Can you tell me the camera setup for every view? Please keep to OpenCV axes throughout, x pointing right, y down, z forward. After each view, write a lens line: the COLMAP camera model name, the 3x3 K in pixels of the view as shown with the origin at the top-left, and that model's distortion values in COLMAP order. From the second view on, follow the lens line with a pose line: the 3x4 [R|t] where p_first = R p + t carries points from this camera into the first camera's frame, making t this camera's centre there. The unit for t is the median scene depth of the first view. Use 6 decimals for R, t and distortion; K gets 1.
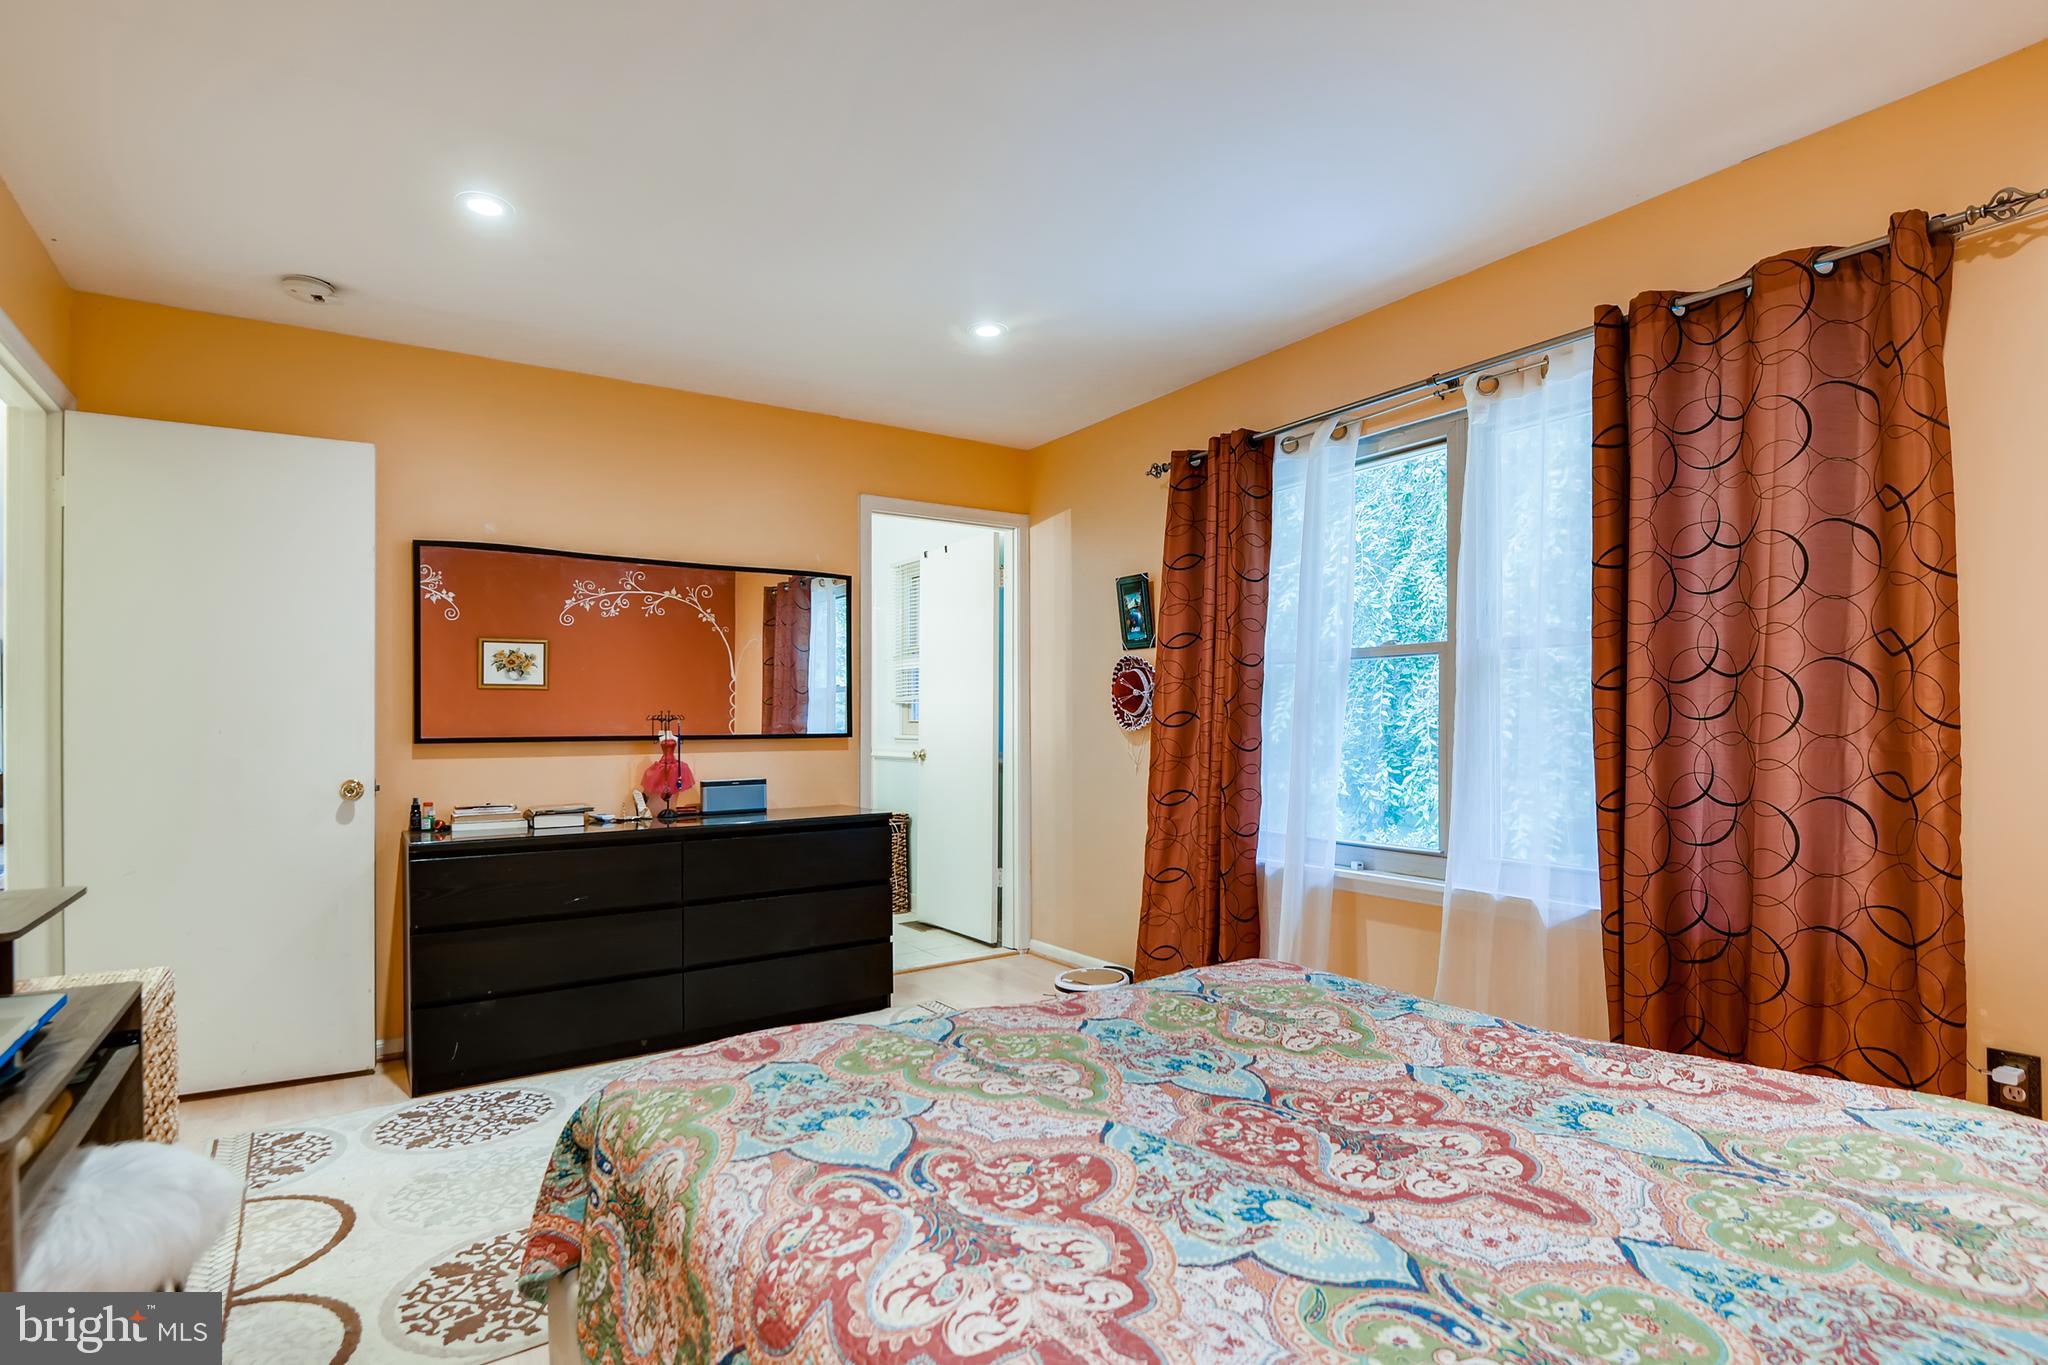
lens RADIAL K [[985.5, 0, 1040.1], [0, 985.5, 727.1], [0, 0, 1]] dist [0.016461, -0.012707]
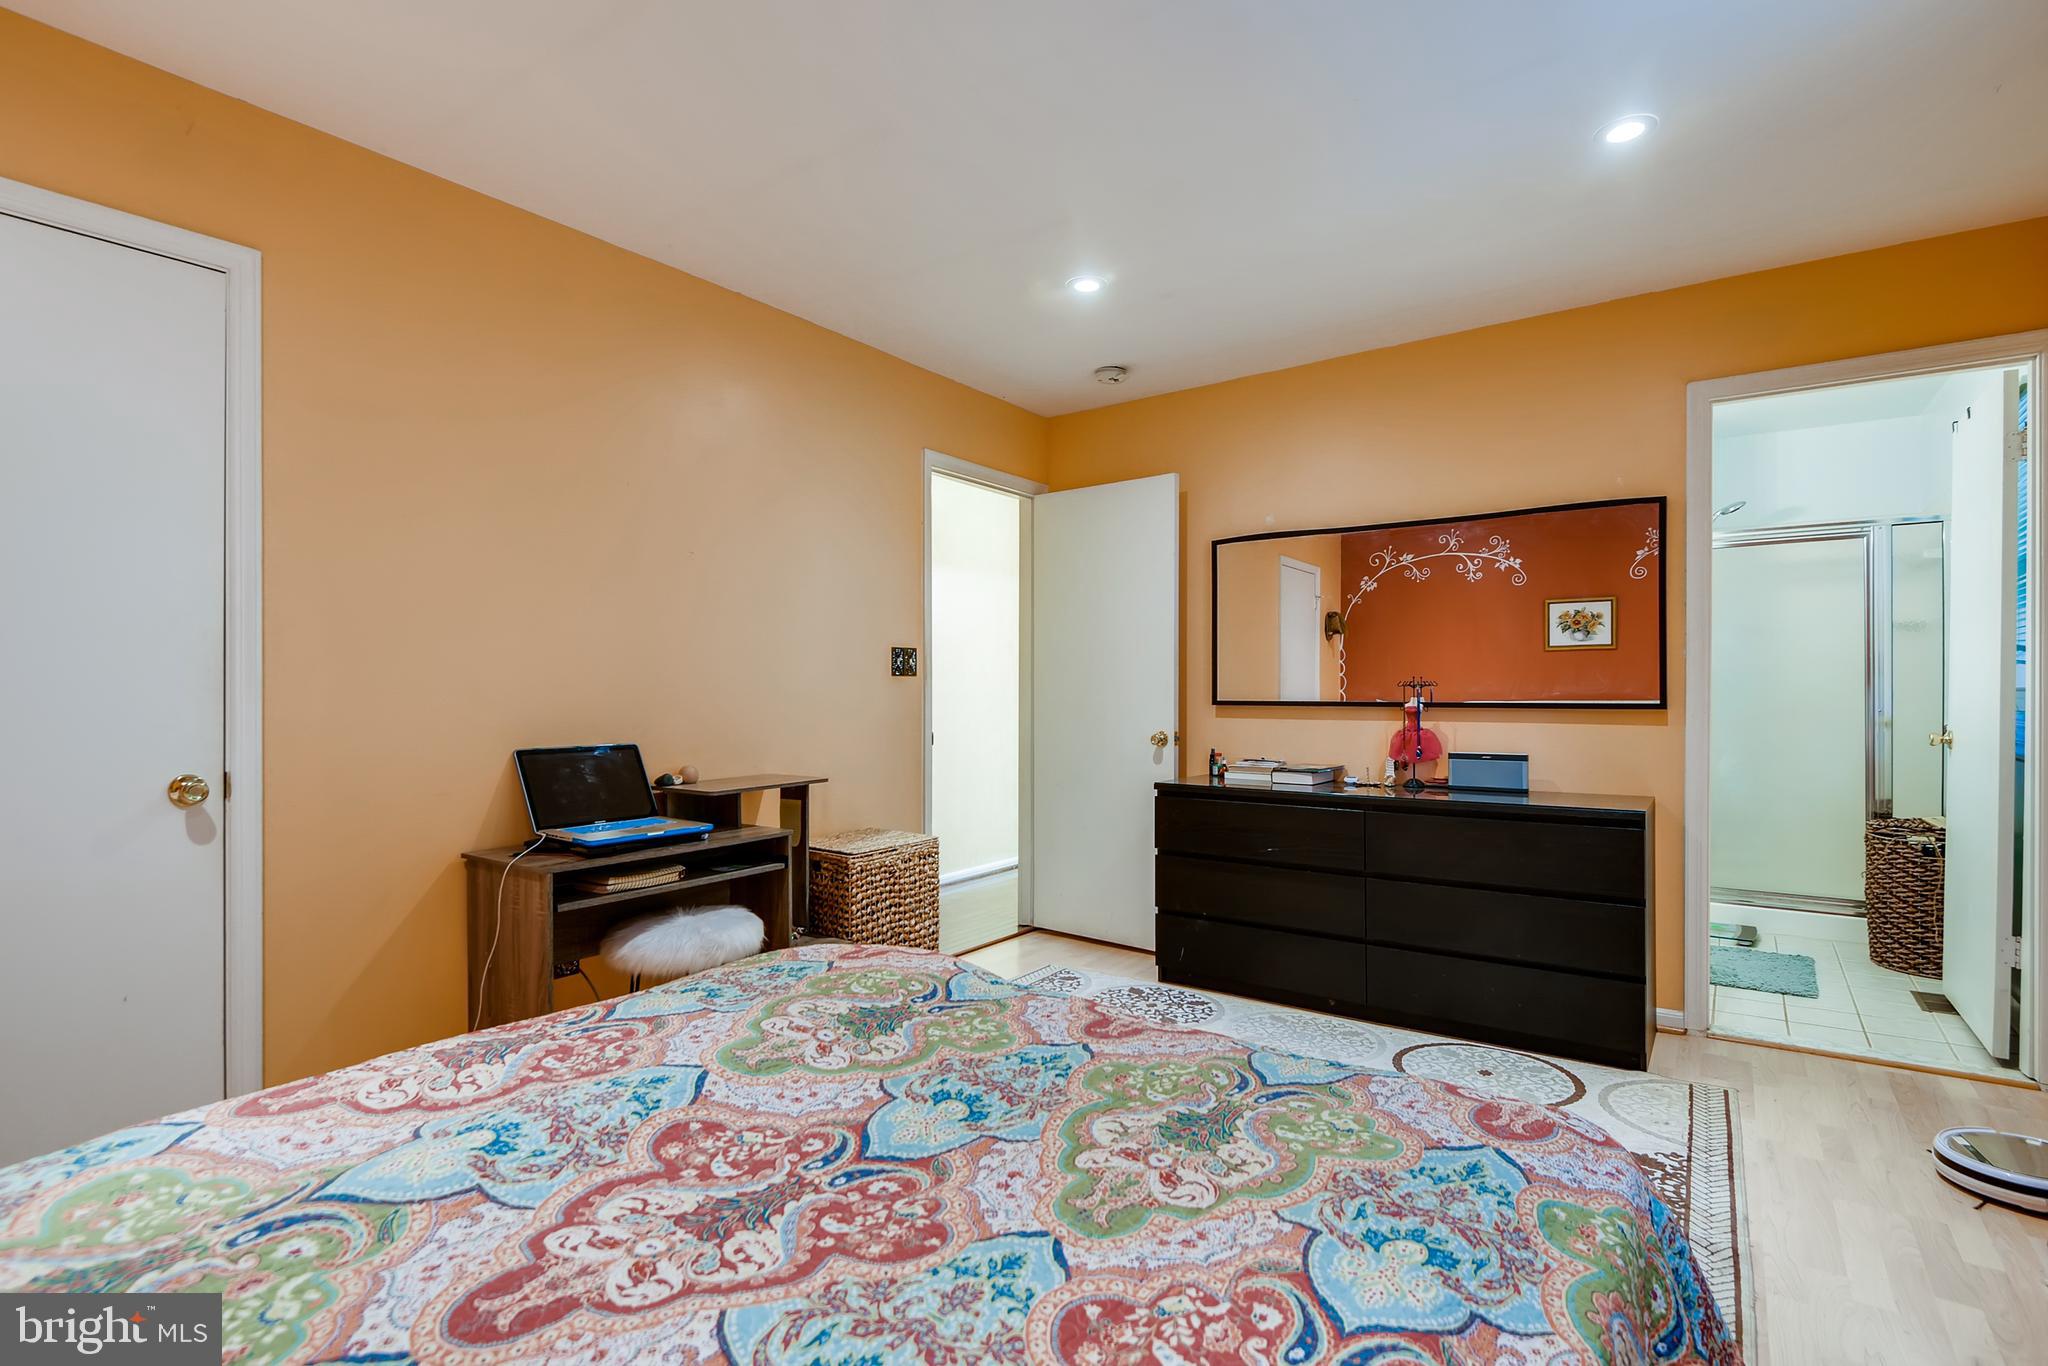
lens RADIAL K [[985.5, 0, 1024.8], [0, 985.5, 692.1], [0, 0, 1]] dist [0.016461, -0.012707]
pose [[0.356578, 0.010406, -0.934208, 0.402575], [-0.004367, 0.999946, 0.009471, -0.008989], [0.934255, 0.000703, 0.356604, 0.312988]]
